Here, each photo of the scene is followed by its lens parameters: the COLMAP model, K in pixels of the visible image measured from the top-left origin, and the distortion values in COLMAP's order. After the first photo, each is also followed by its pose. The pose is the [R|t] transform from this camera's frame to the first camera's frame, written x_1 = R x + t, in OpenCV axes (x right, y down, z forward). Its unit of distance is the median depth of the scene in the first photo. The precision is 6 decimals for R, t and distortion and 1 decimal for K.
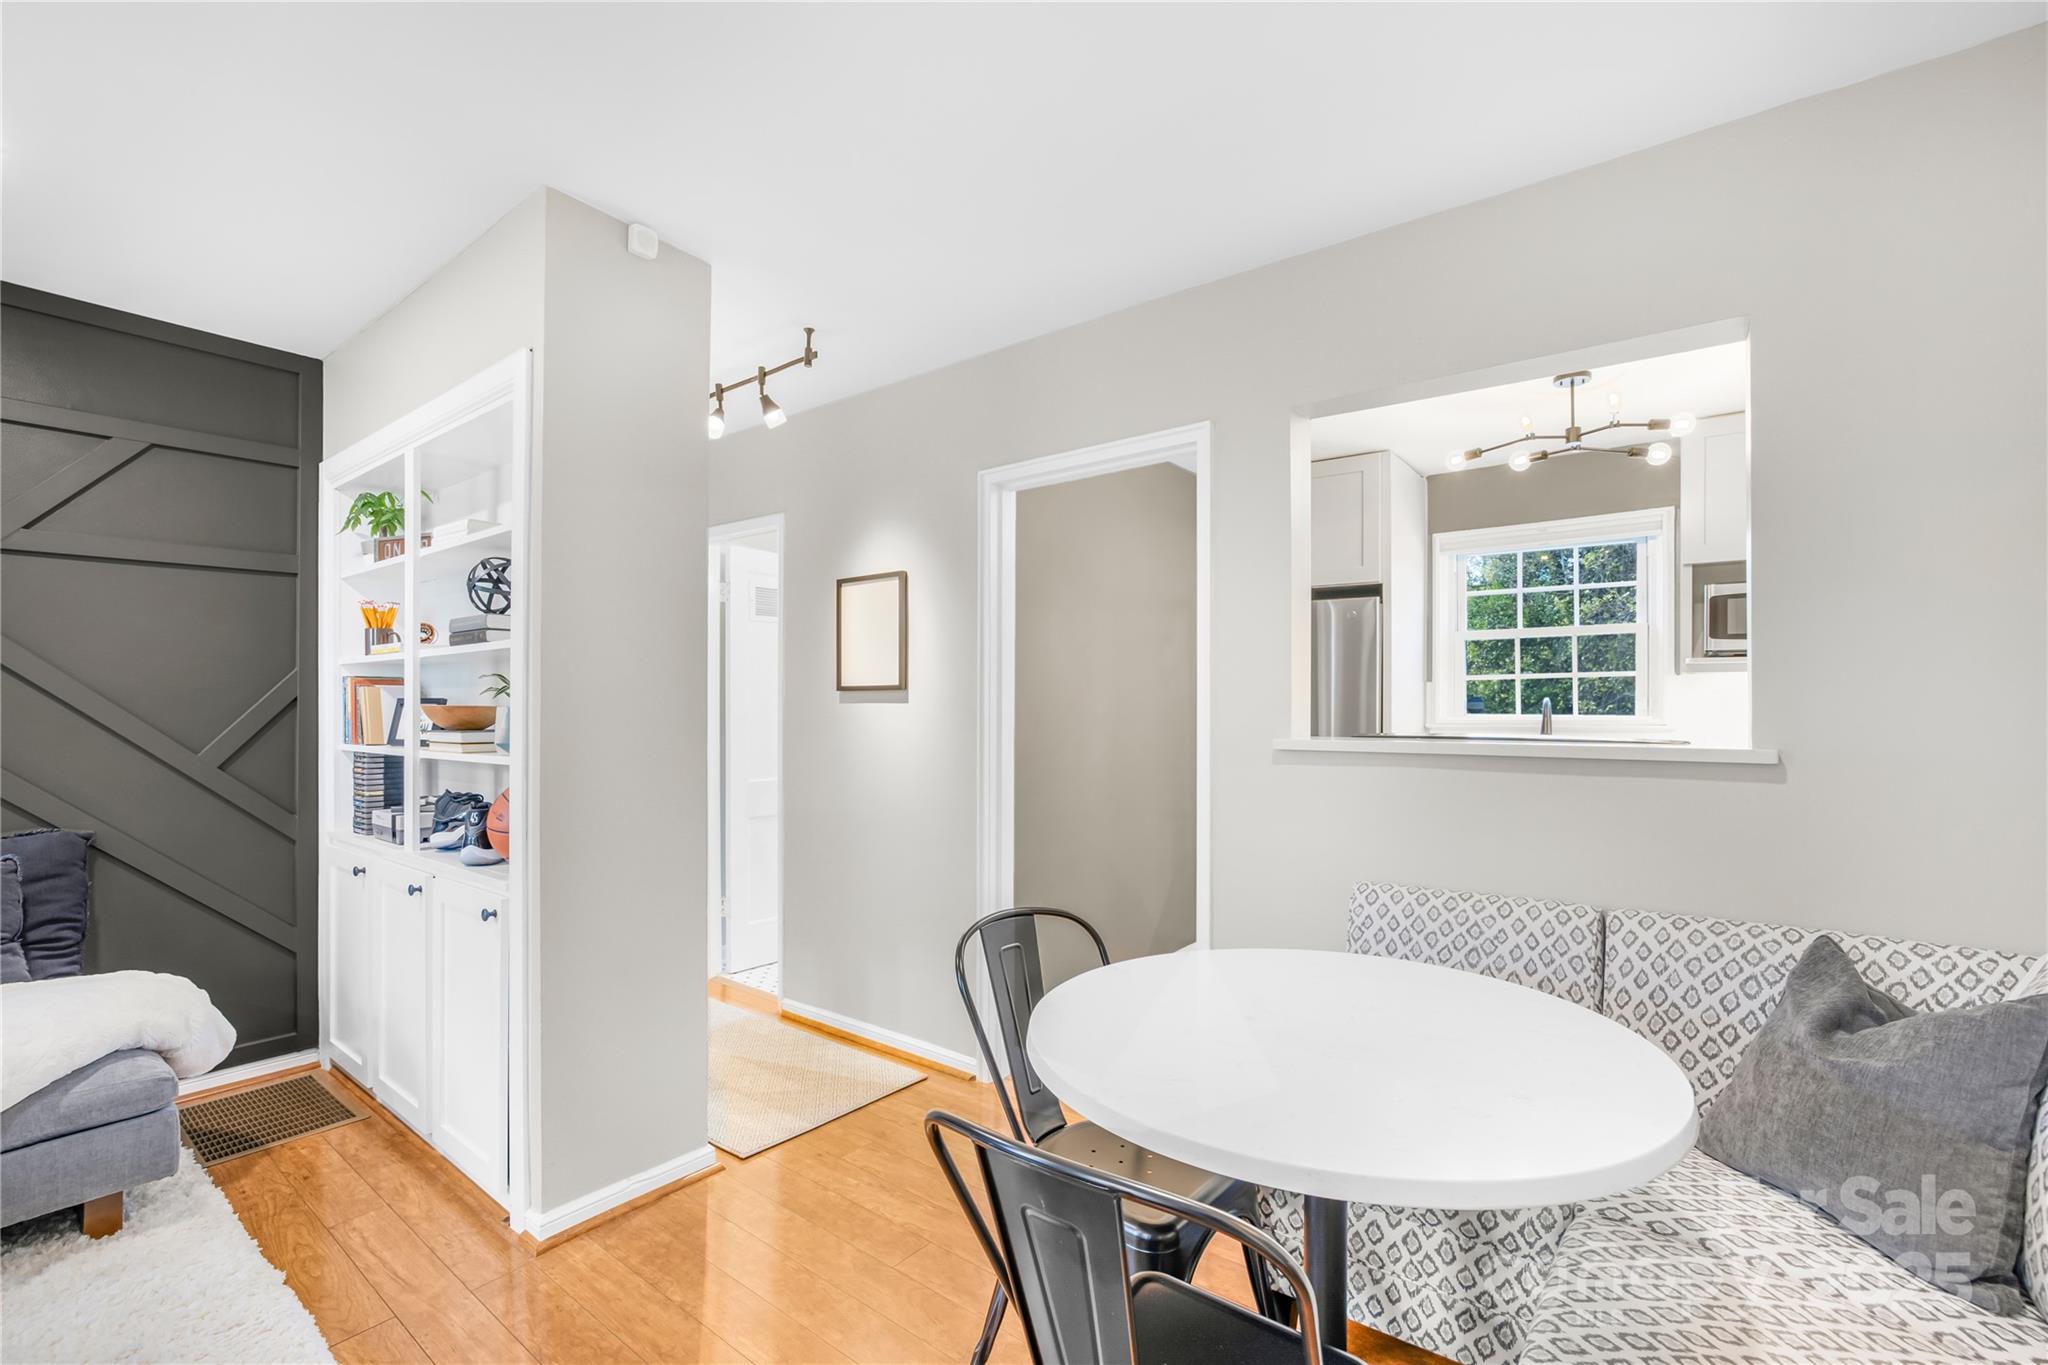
lens RADIAL K [[916.4, 0, 993.8], [0, 916.4, 700.0], [0, 0, 1]] dist [-0.034345, 0.015764]
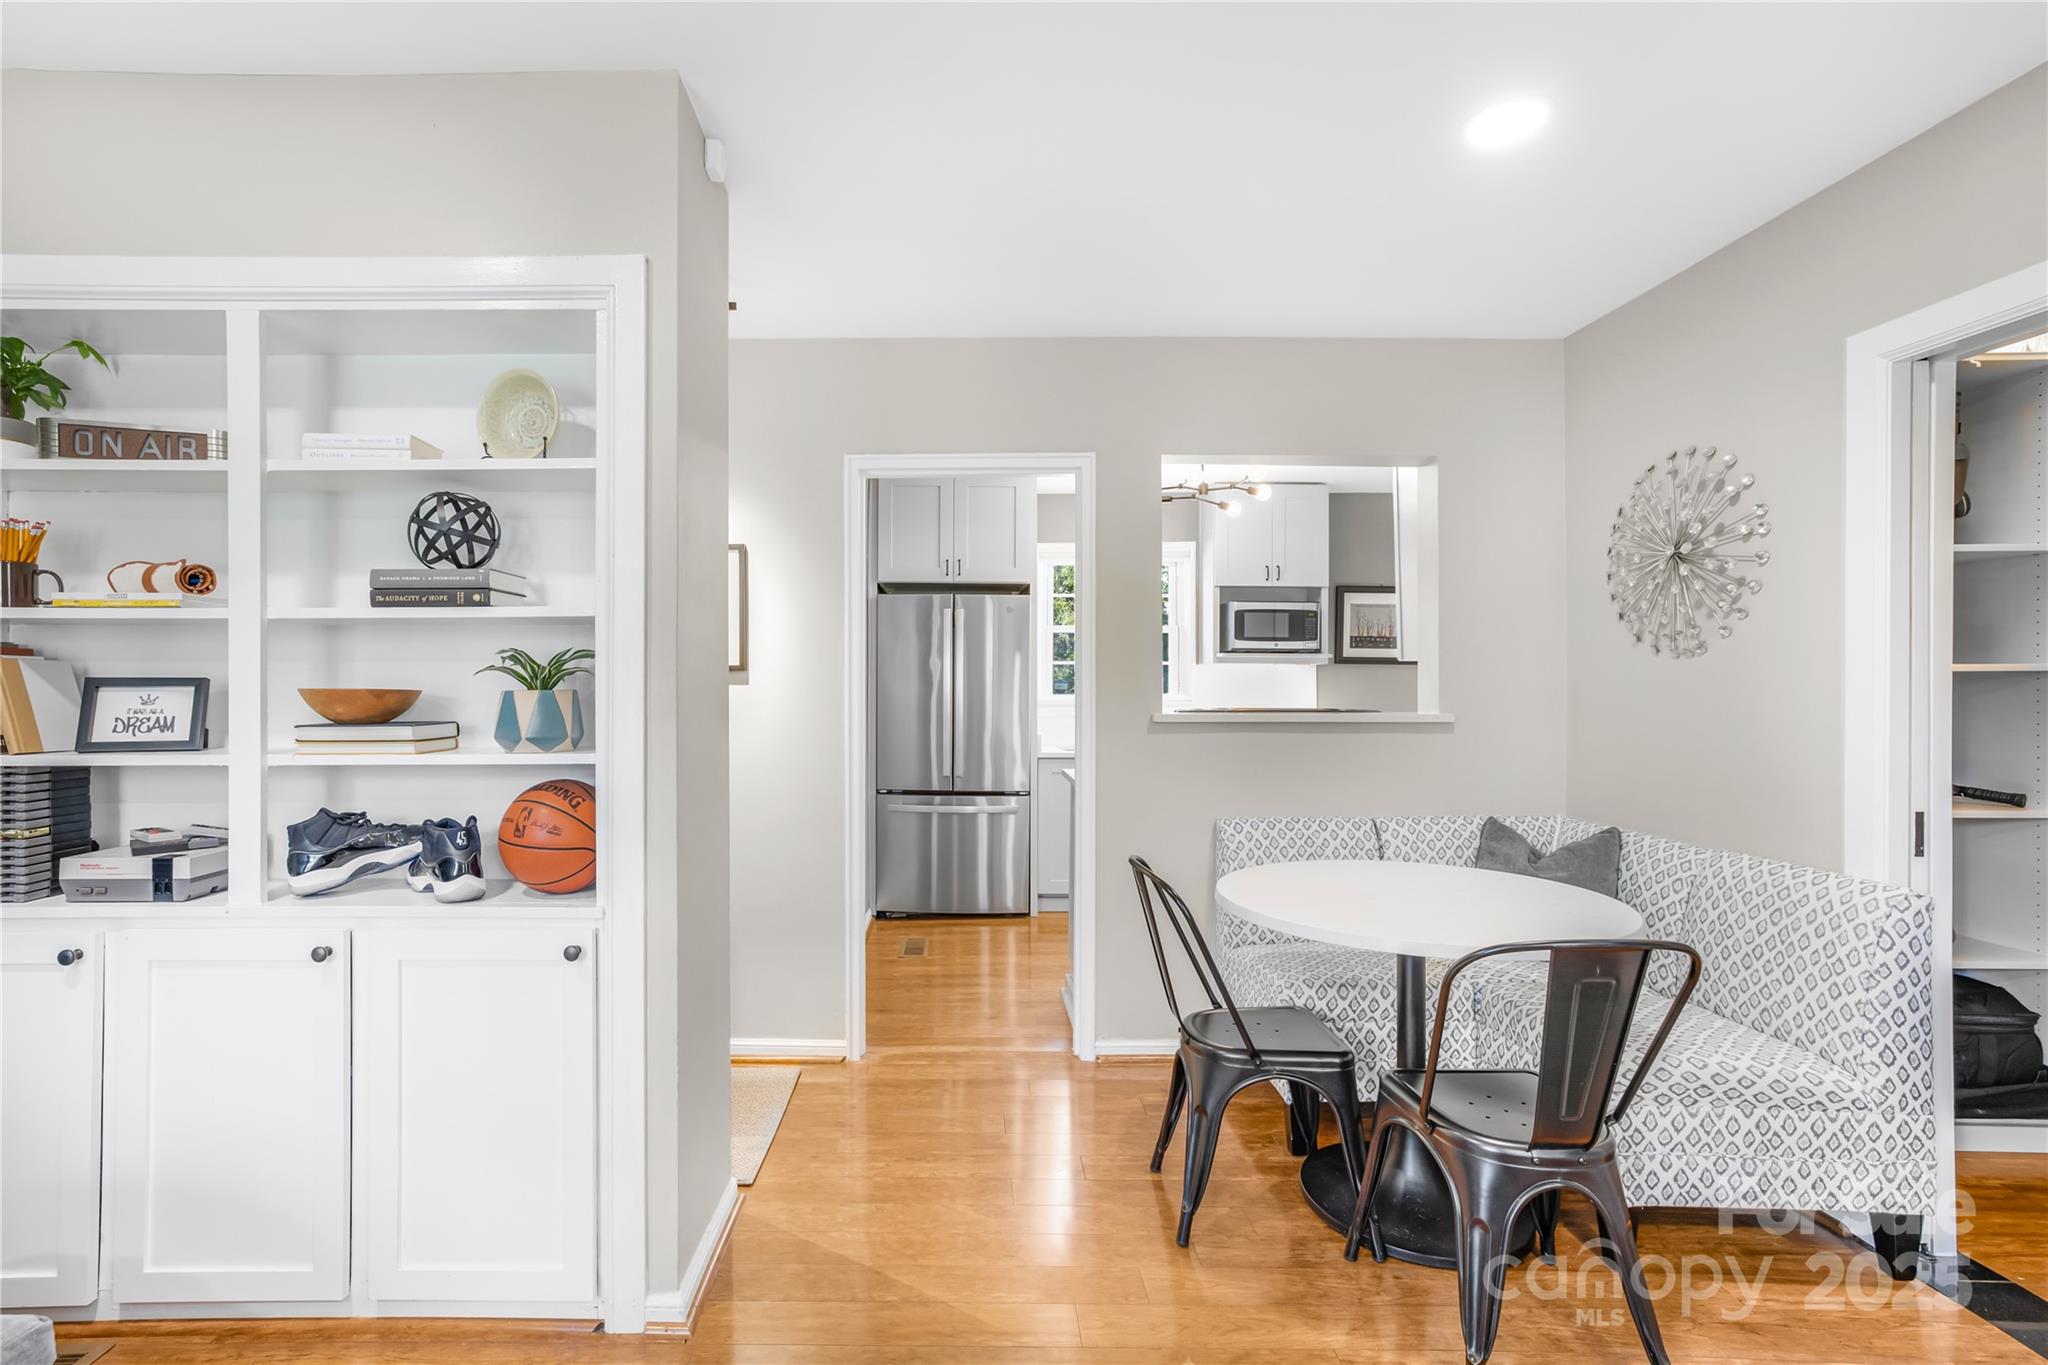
lens RADIAL K [[941.7, 0, 959.2], [0, 941.7, 691.2], [0, 0, 1]] dist [-0.017911, 0.010472]
pose [[0.790566, -0.004887, 0.612358, -0.636786], [-0.002361, 0.999936, 0.011027, -0.001727], [-0.612372, -0.010163, 0.790504, 0.116520]]
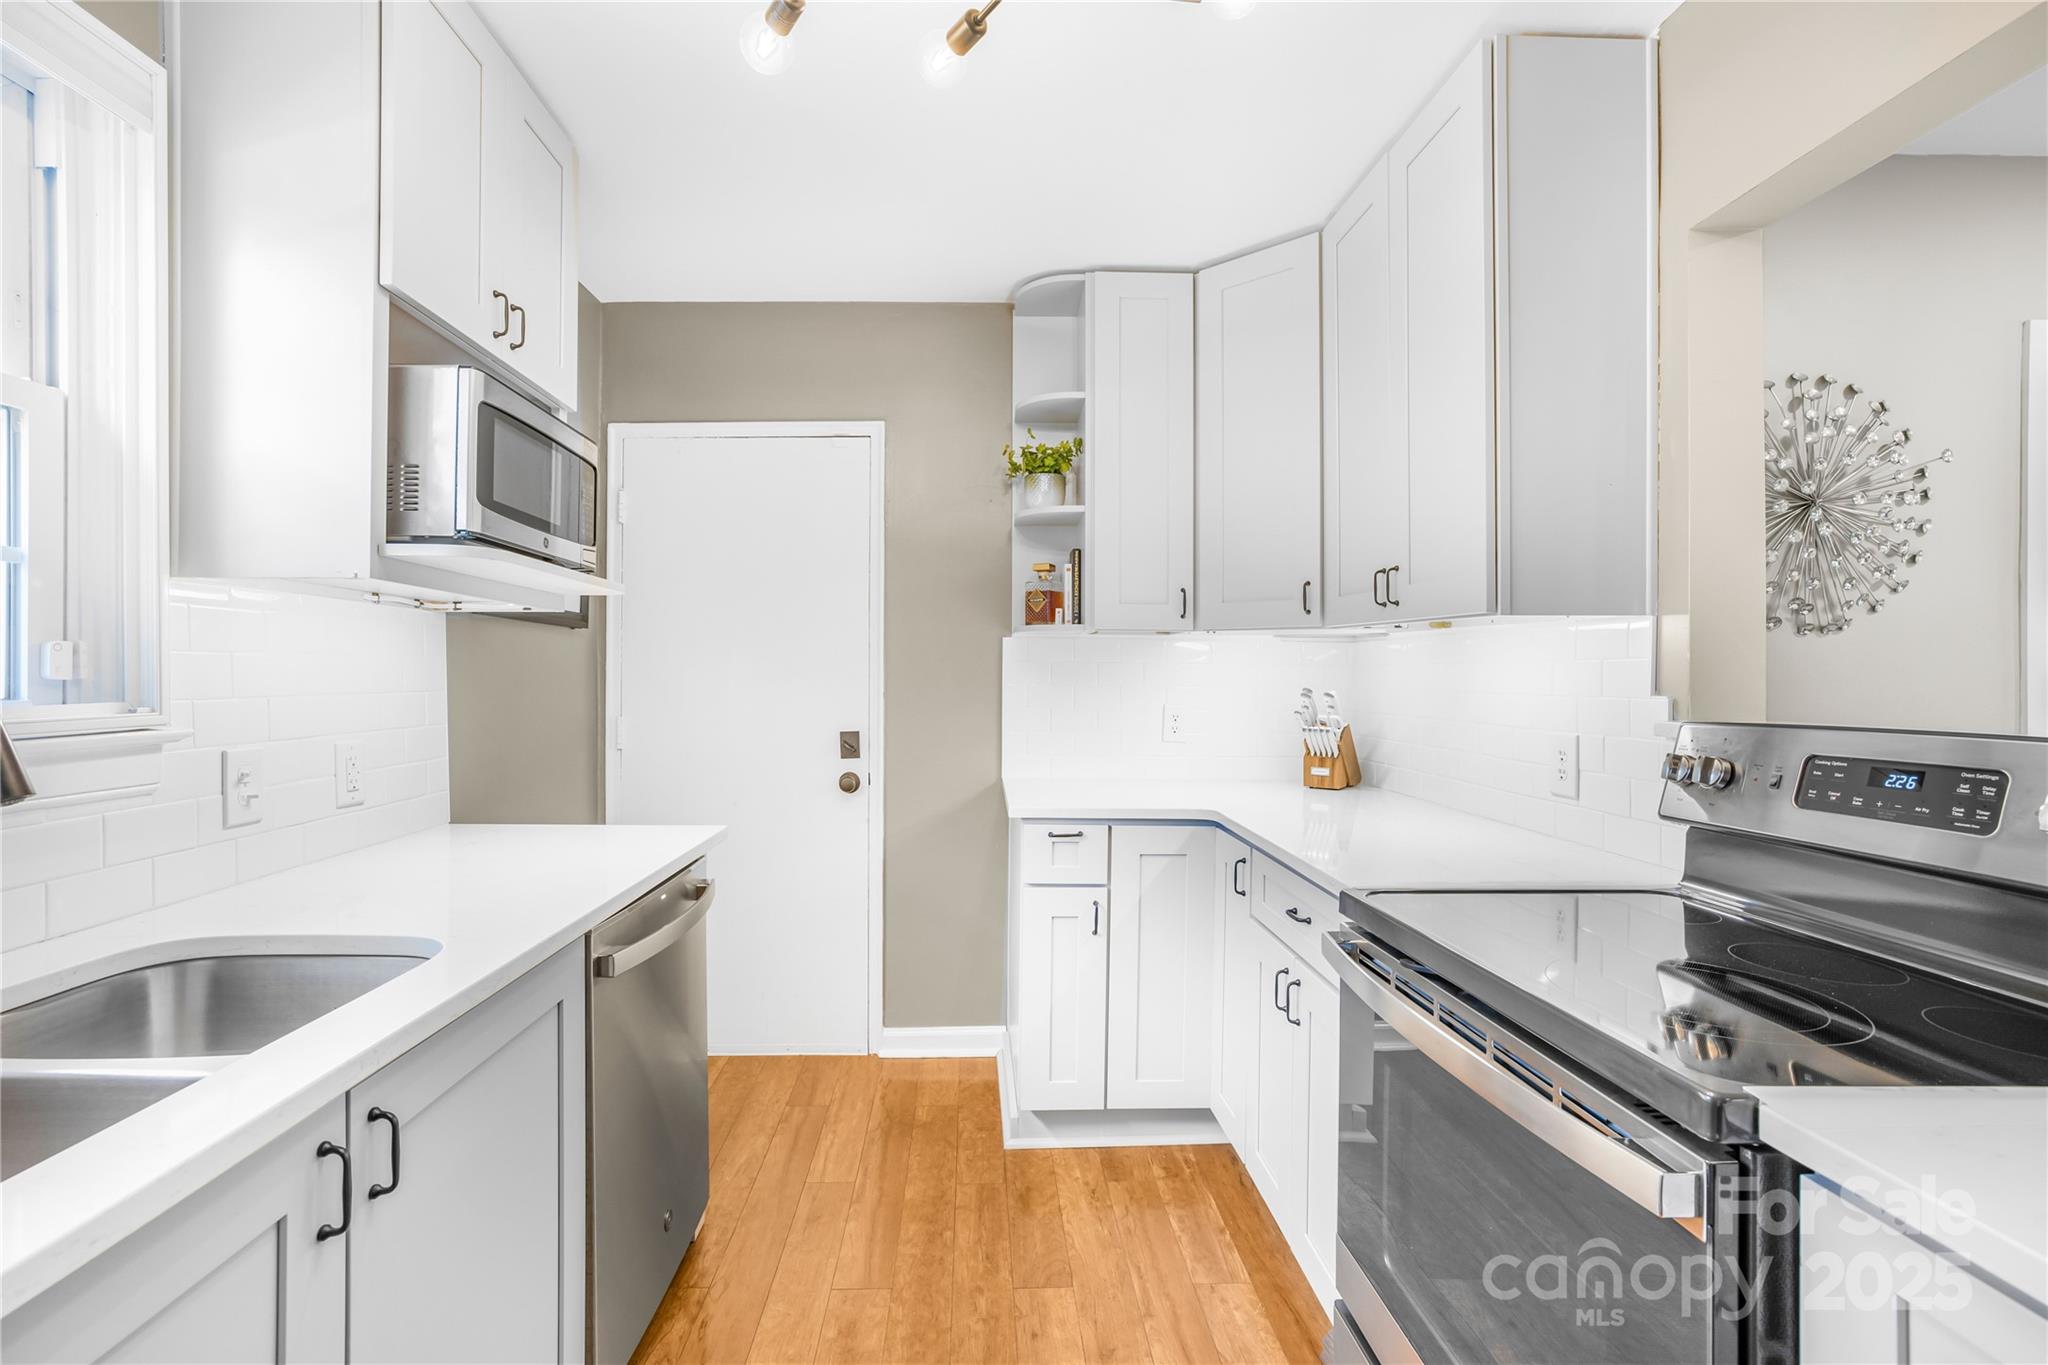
lens RADIAL K [[916.4, 0, 1043.6], [0, 916.4, 677.7], [0, 0, 1]] dist [-0.034345, 0.015764]
pose [[-0.651007, -0.003277, 0.759065, 0.432673], [-0.005340, 0.999986, -0.000263, 0.013487], [-0.759053, -0.004225, -0.651015, 1.445230]]
